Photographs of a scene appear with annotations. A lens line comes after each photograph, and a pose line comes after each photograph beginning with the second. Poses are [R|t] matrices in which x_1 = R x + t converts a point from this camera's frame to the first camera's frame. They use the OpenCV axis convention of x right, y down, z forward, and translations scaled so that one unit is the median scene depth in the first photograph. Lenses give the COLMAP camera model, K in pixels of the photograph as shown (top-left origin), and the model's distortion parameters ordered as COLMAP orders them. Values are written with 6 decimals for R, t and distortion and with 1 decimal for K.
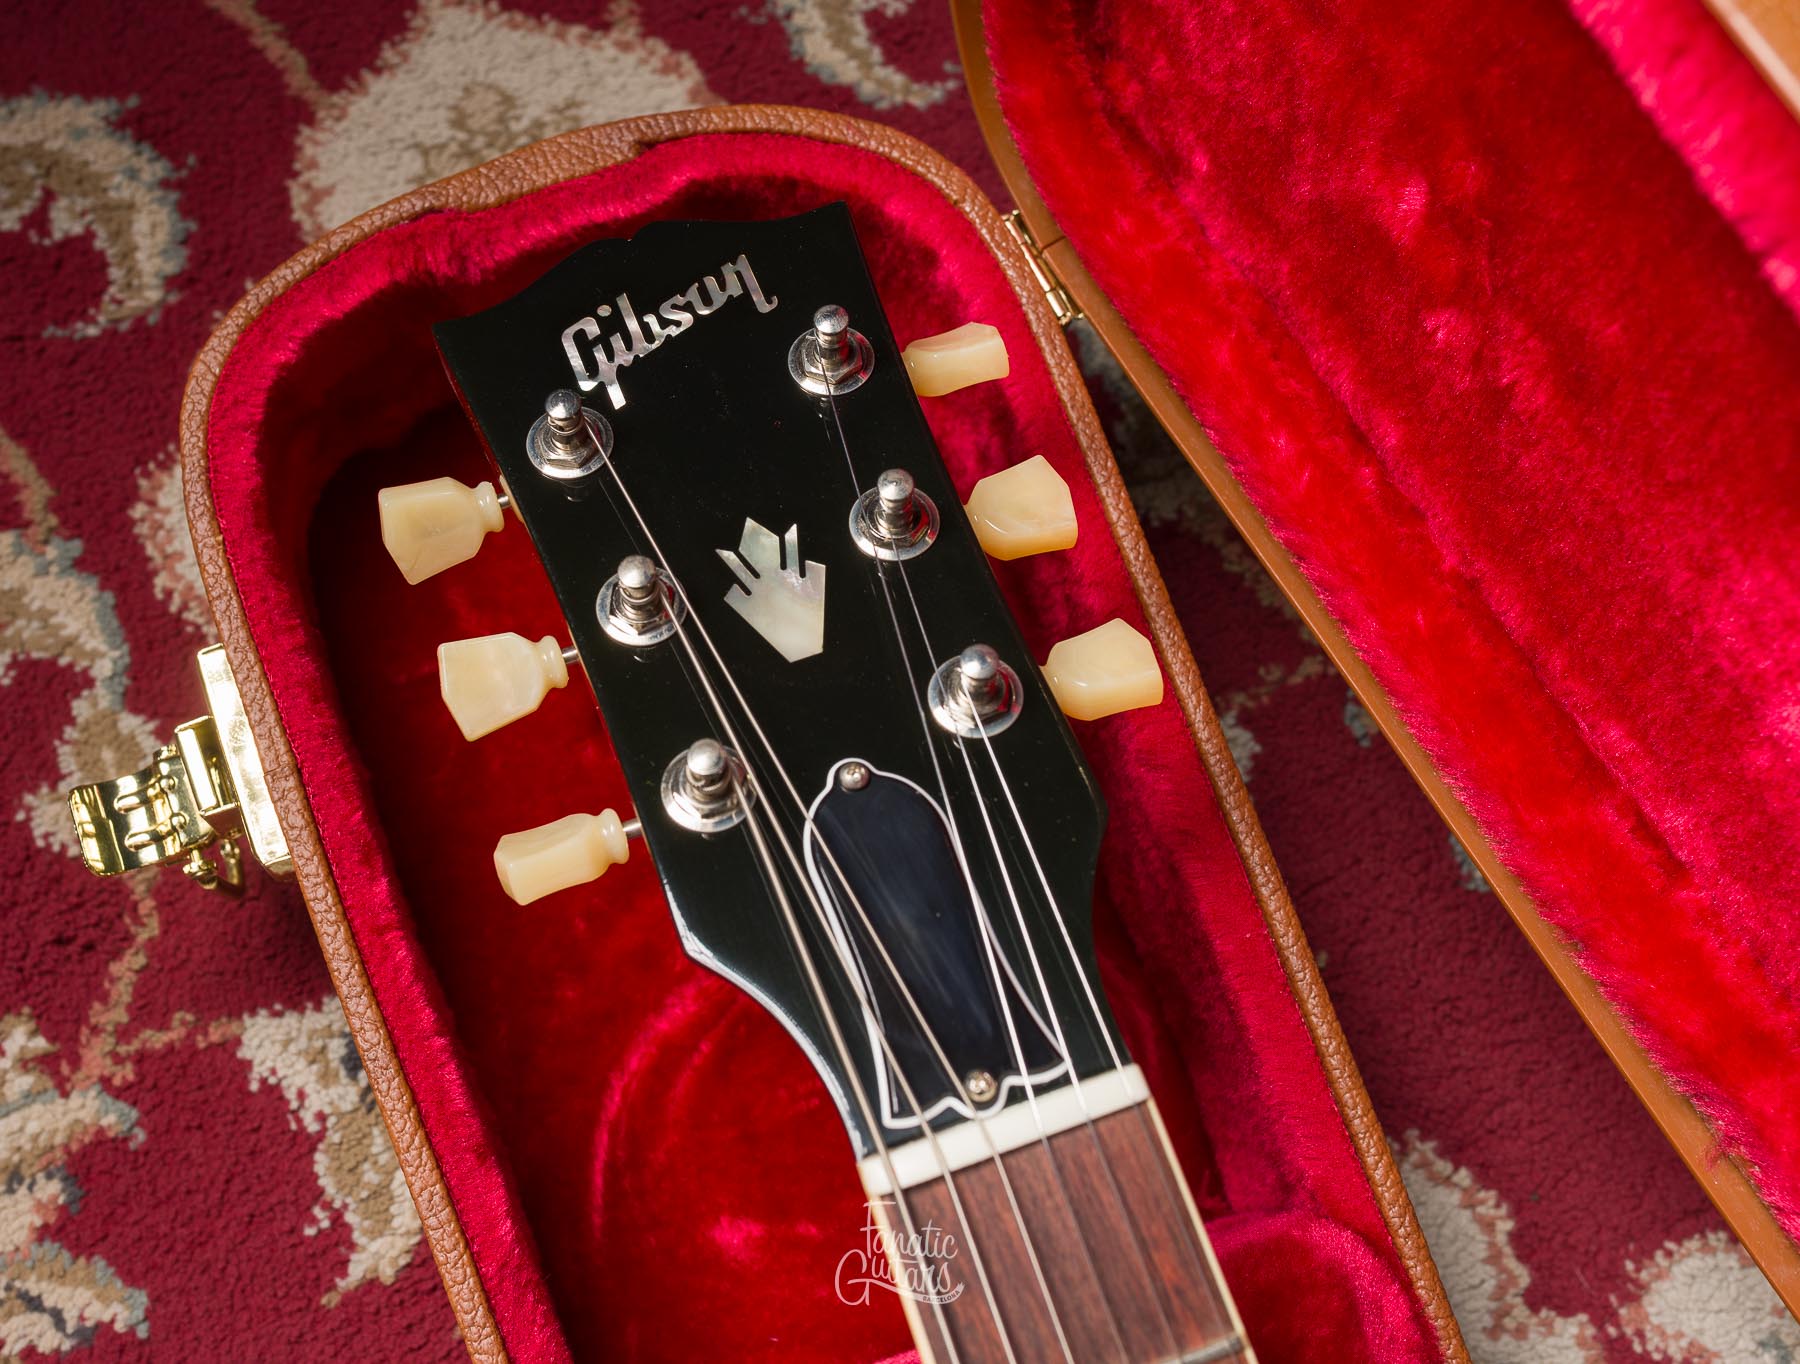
lens RADIAL K [[1956.9, 0, 748.2], [0, 1956.9, 636.2], [0, 0, 1]] dist [0.000894, 0.006158]
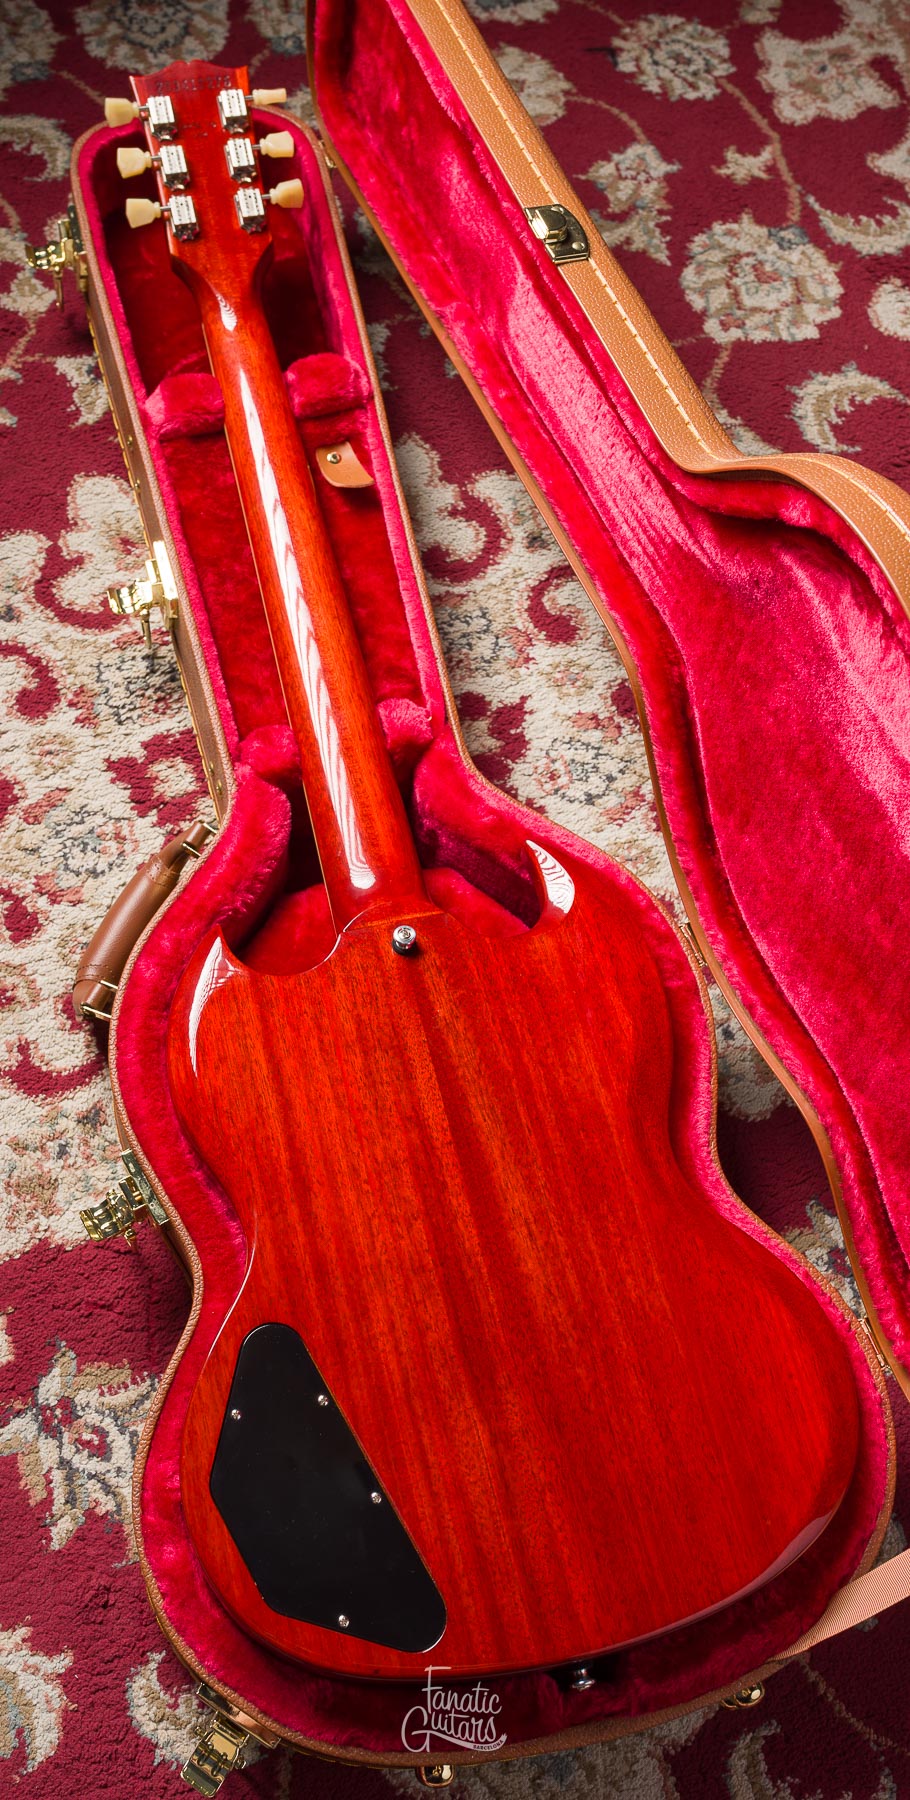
lens RADIAL K [[1696.6, 0, 404.3], [0, 1696.6, 917.0], [0, 0, 1]] dist [0.002382, 0.001809]
pose [[0.991939, 0.124904, -0.021373, 0.486900], [-0.126701, 0.980481, -0.150343, 1.461418], [0.002177, 0.151839, 0.988403, -1.633215]]
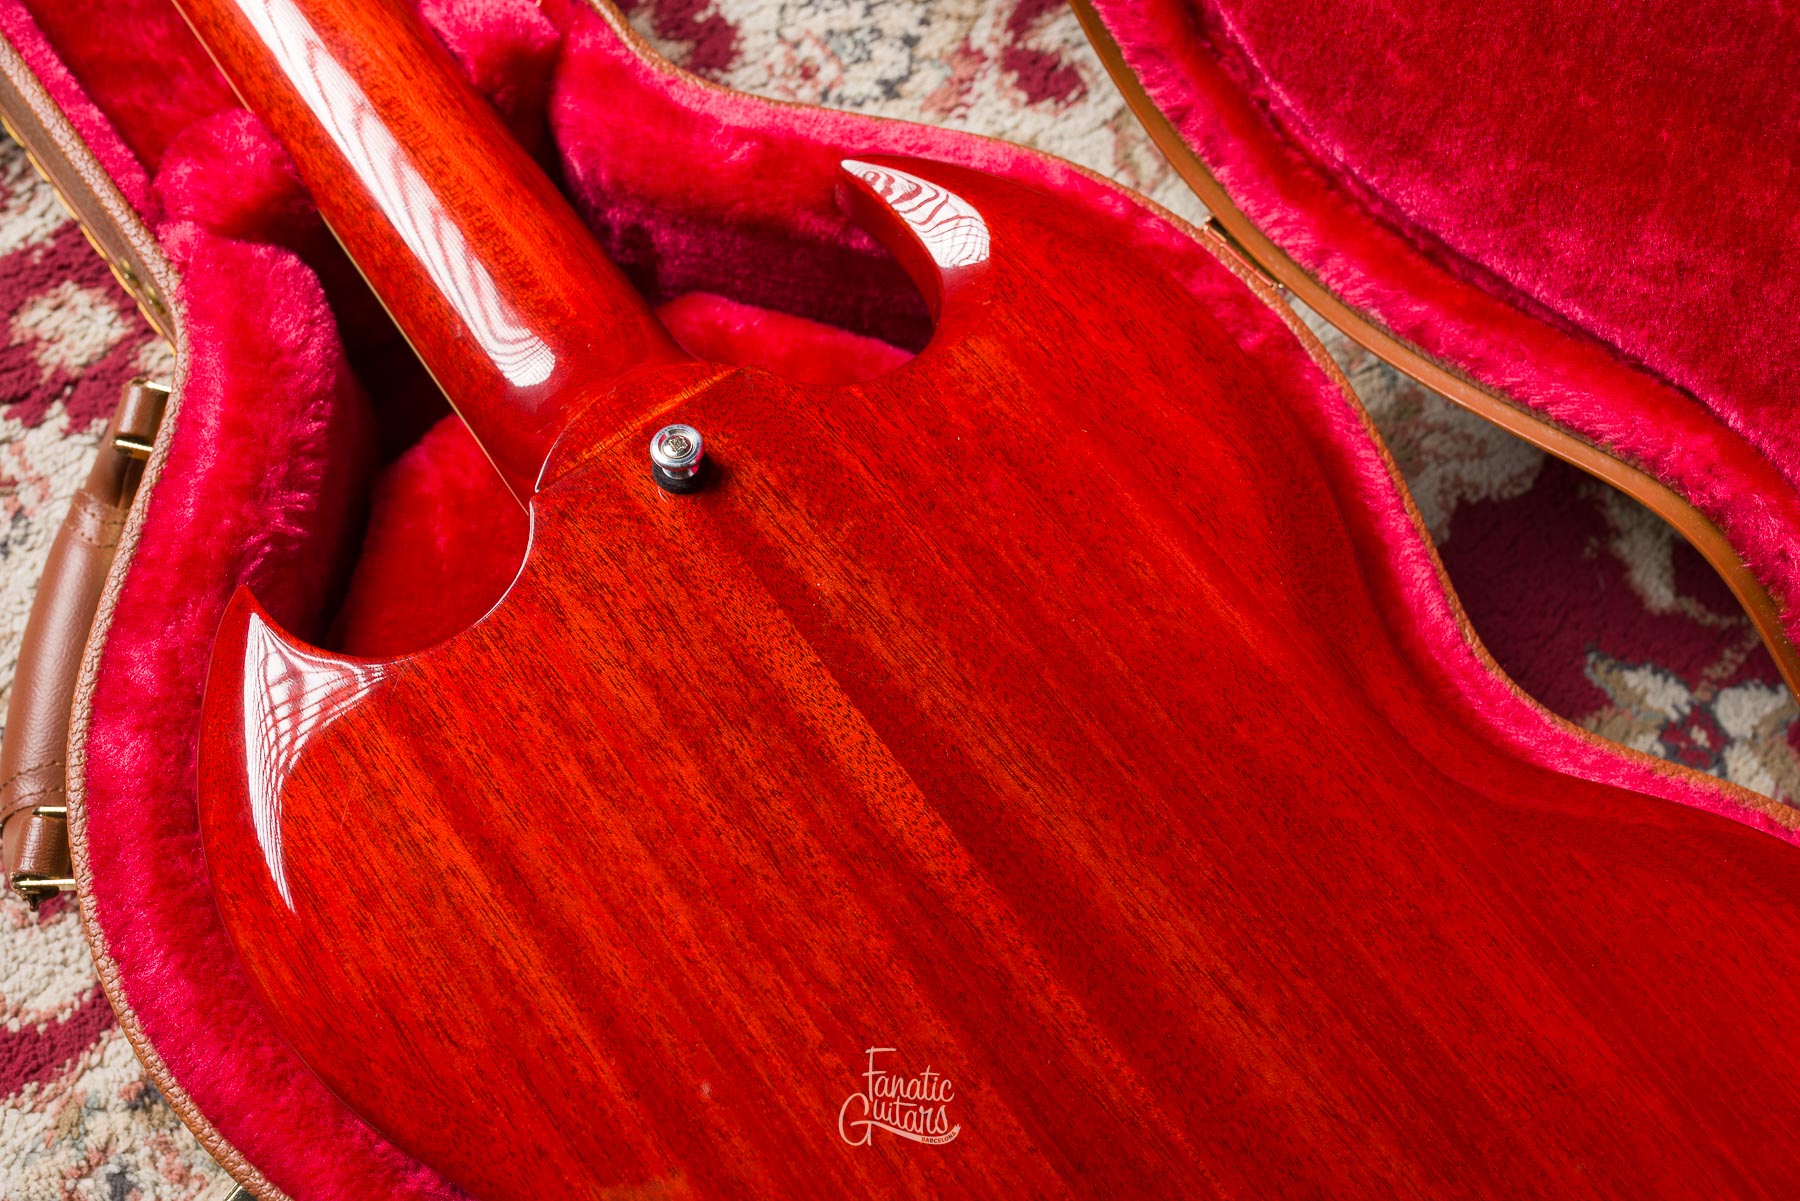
lens RADIAL K [[1708.5, 0, 904.9], [0, 1708.5, 589.1], [0, 0, 1]] dist [0.002000, -0.001742]
pose [[0.958267, -0.248190, 0.141867, 0.413568], [0.256720, 0.965434, -0.045077, 1.307685], [-0.125776, 0.079616, 0.988859, -0.428340]]
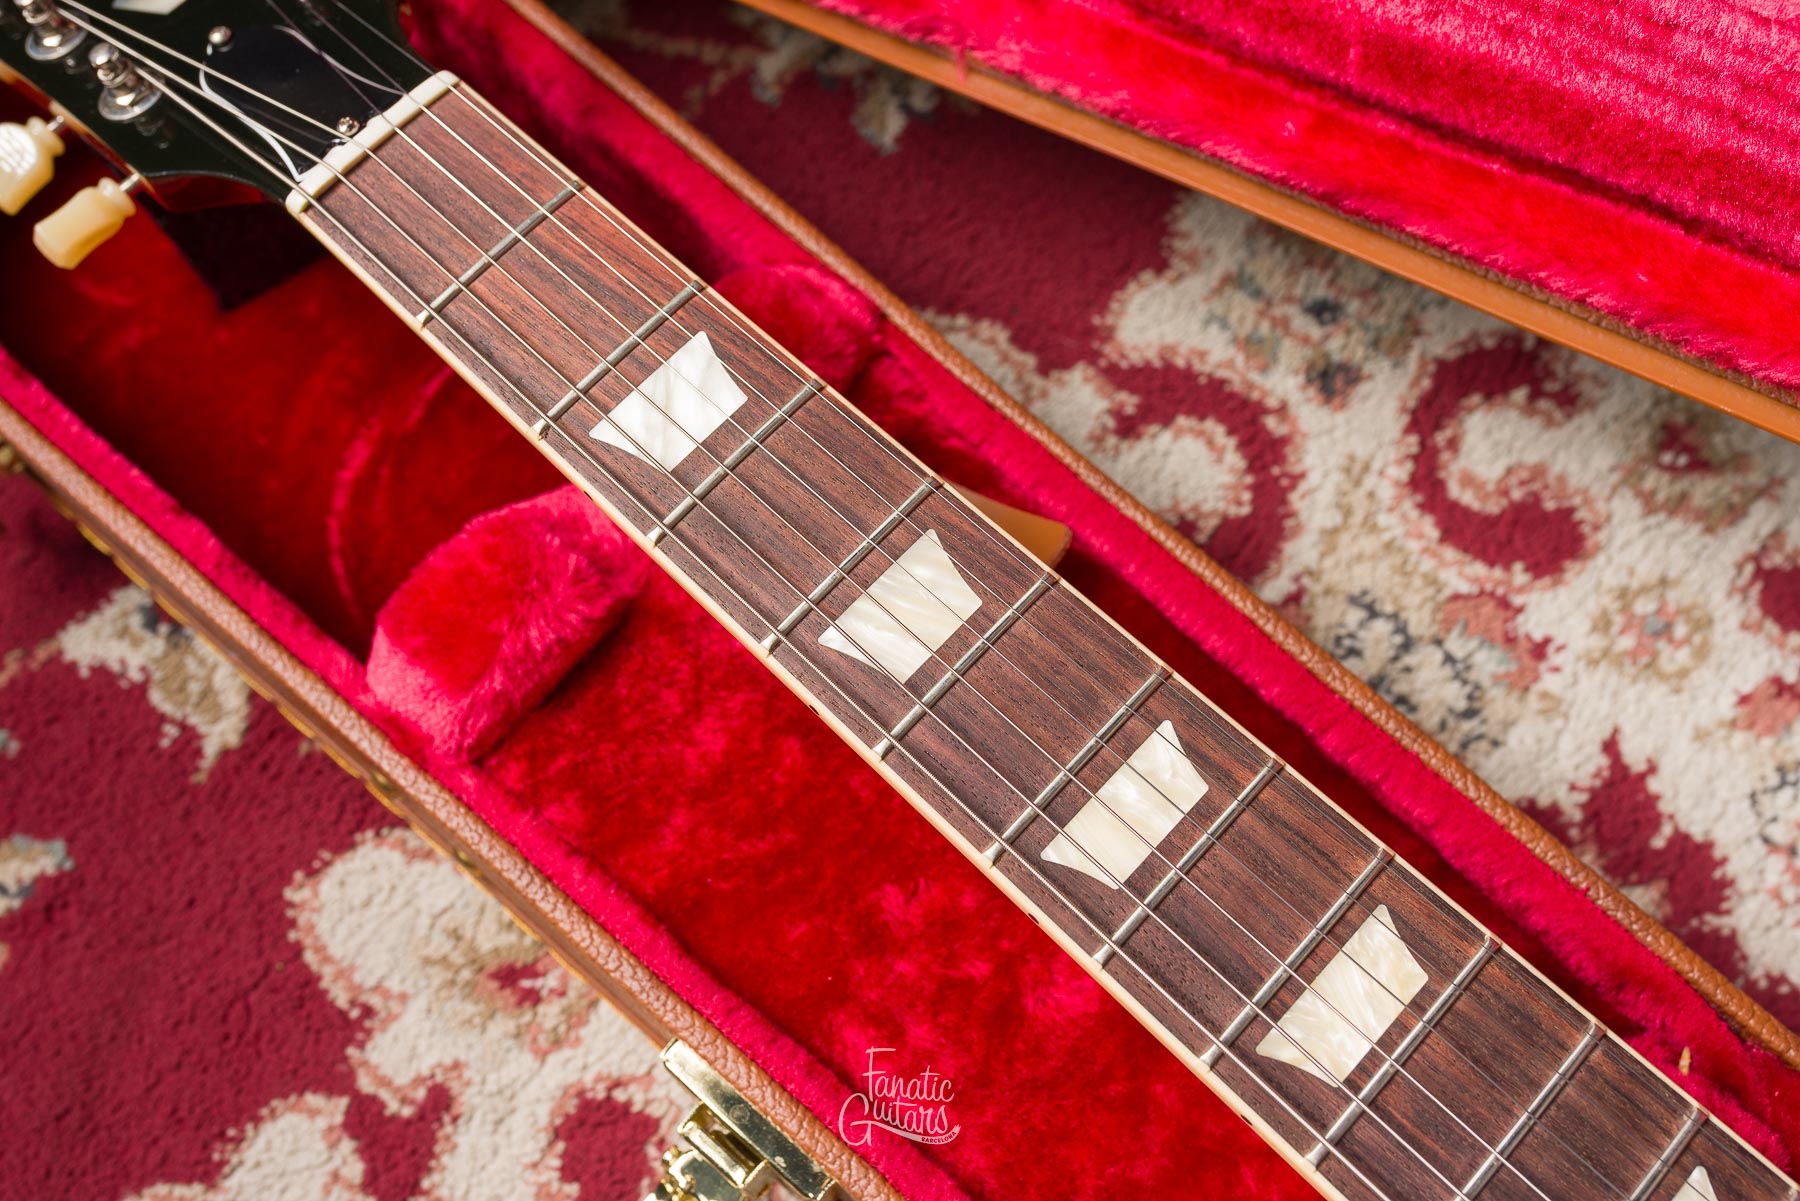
lens RADIAL K [[1711.3, 0, 898.0], [0, 1711.3, 599.7], [0, 0, 1]] dist [0.008910, -0.013034]
pose [[0.885622, -0.453508, 0.100023, 0.124956], [0.462156, 0.881826, -0.093780, 0.537179], [-0.045673, 0.129279, 0.990556, -0.130219]]
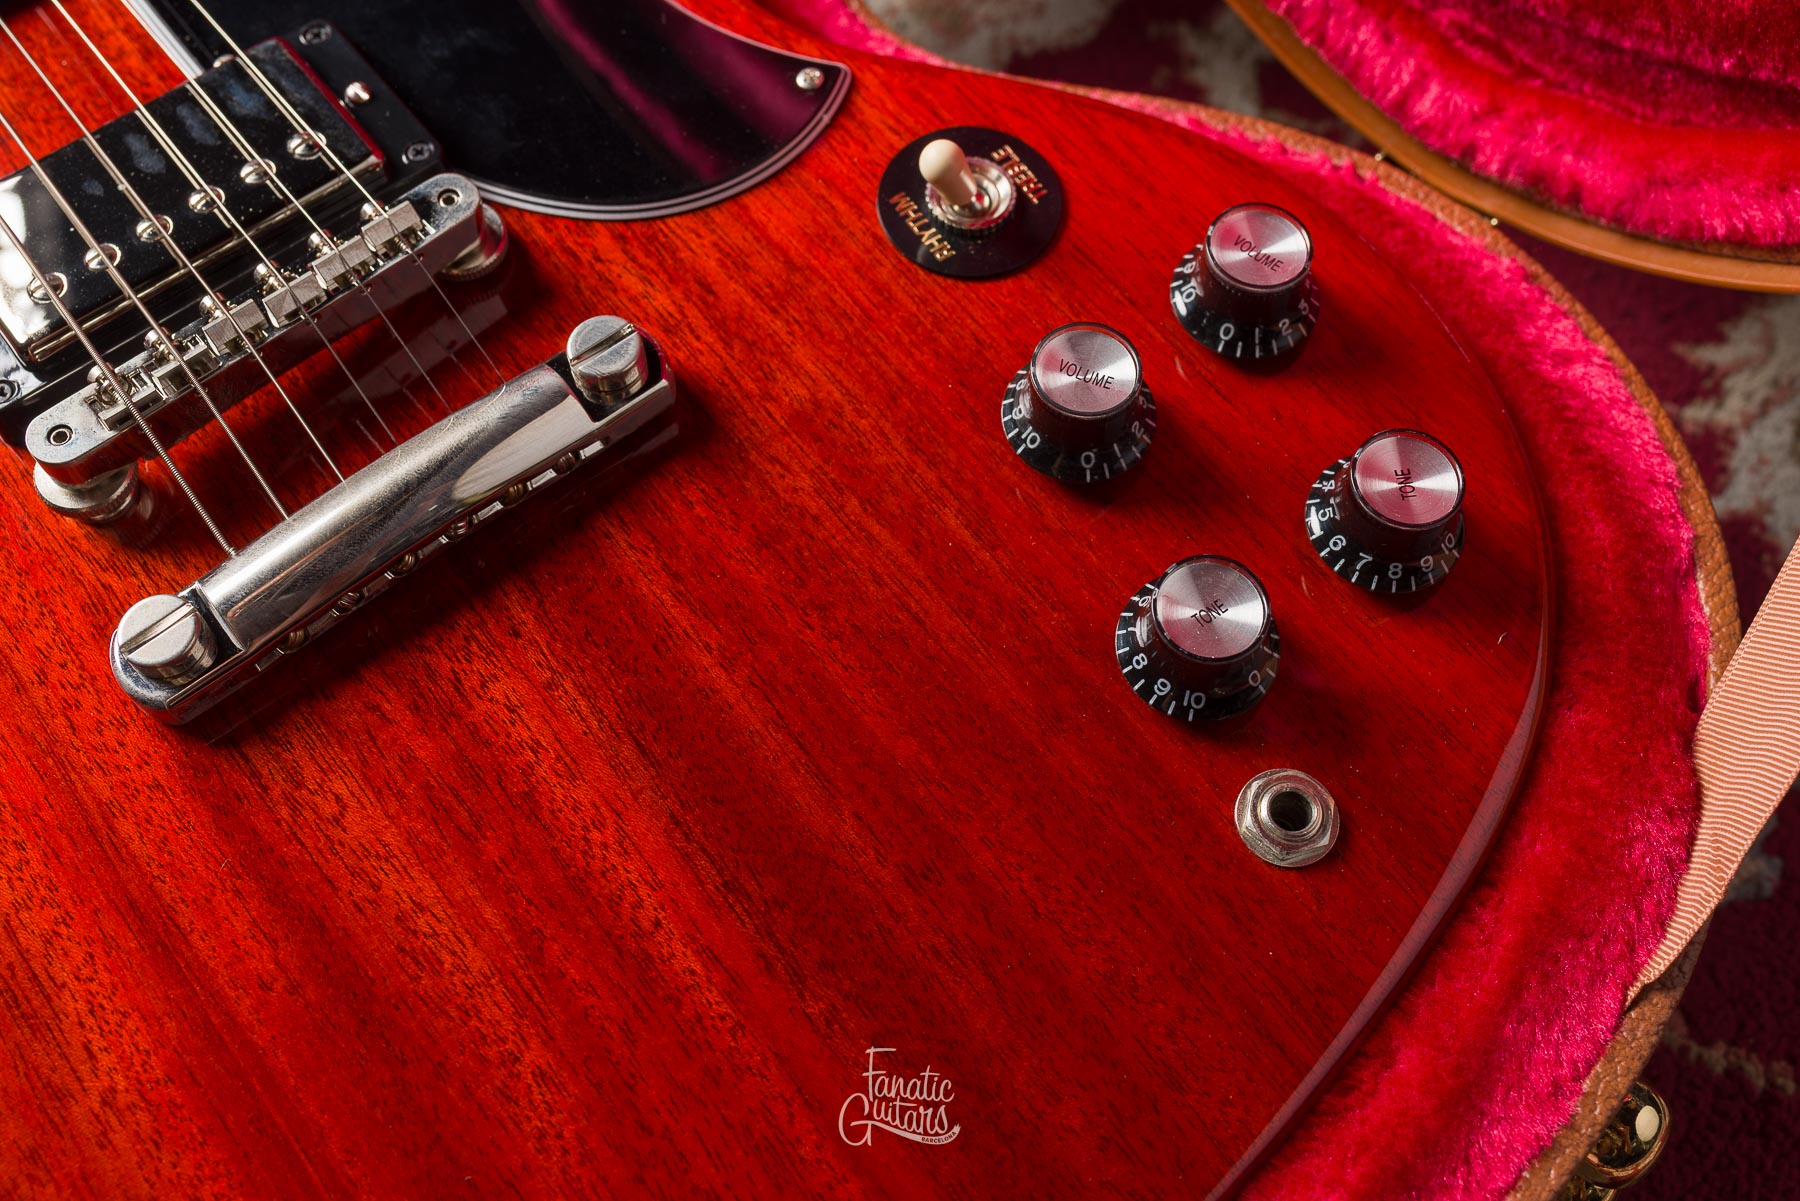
lens RADIAL K [[1744.0, 0, 915.8], [0, 1744.0, 611.9], [0, 0, 1]] dist [-0.003027, -0.001681]
pose [[0.938856, -0.331391, 0.093427, 0.705243], [0.344282, 0.906983, -0.242594, 1.876273], [-0.004343, 0.259926, 0.965619, -0.260548]]
